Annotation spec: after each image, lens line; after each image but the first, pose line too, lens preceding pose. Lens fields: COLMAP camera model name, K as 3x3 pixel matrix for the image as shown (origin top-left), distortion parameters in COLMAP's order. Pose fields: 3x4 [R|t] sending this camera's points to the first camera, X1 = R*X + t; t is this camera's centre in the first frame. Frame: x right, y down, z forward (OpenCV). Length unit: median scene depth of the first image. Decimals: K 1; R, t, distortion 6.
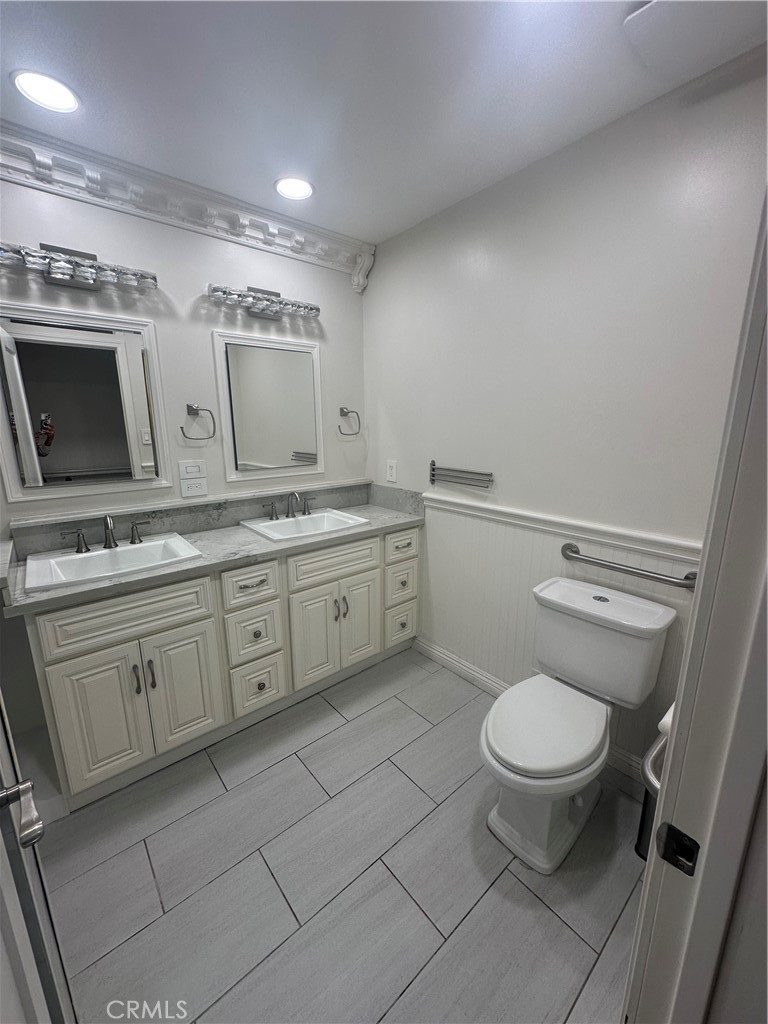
lens RADIAL K [[408.2, 0, 382.5], [0, 408.2, 511.3], [0, 0, 1]] dist [-0.002624, 0.000120]
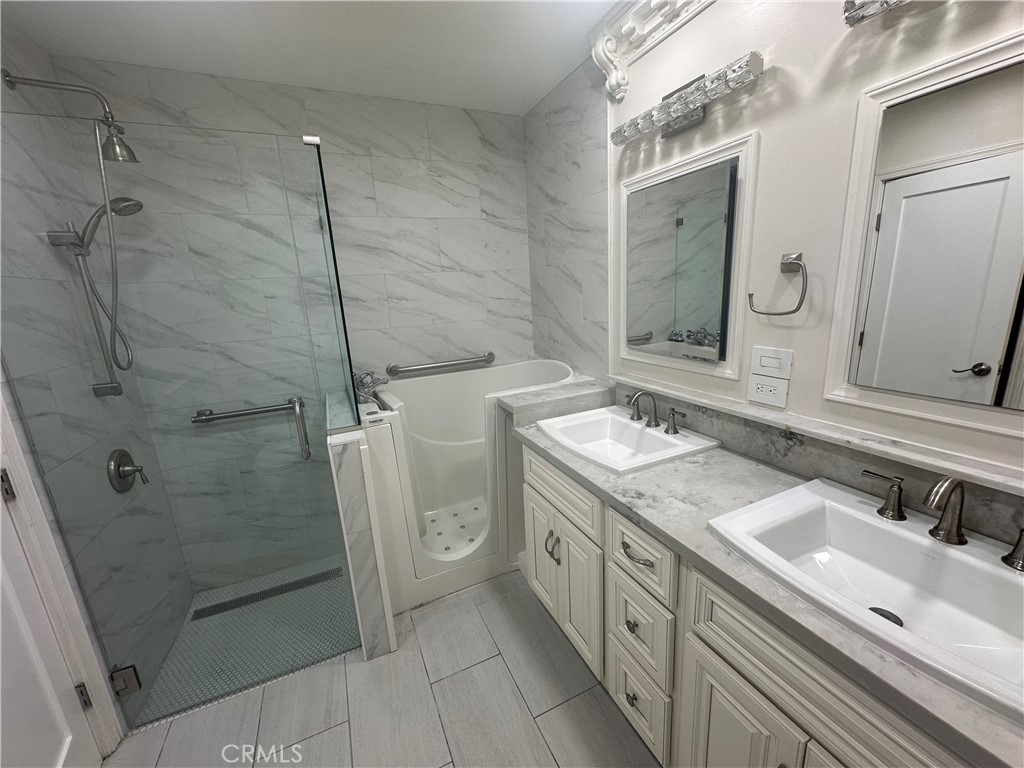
lens RADIAL K [[408.2, 0, 512.0], [0, 408.2, 384.0], [0, 0, 1]] dist [-0.002624, 0.000120]
pose [[-0.262598, 0.237088, -0.935324, 0.237795], [-0.153992, 0.946621, 0.283186, -0.201404], [0.952538, 0.218397, -0.212071, 0.831889]]
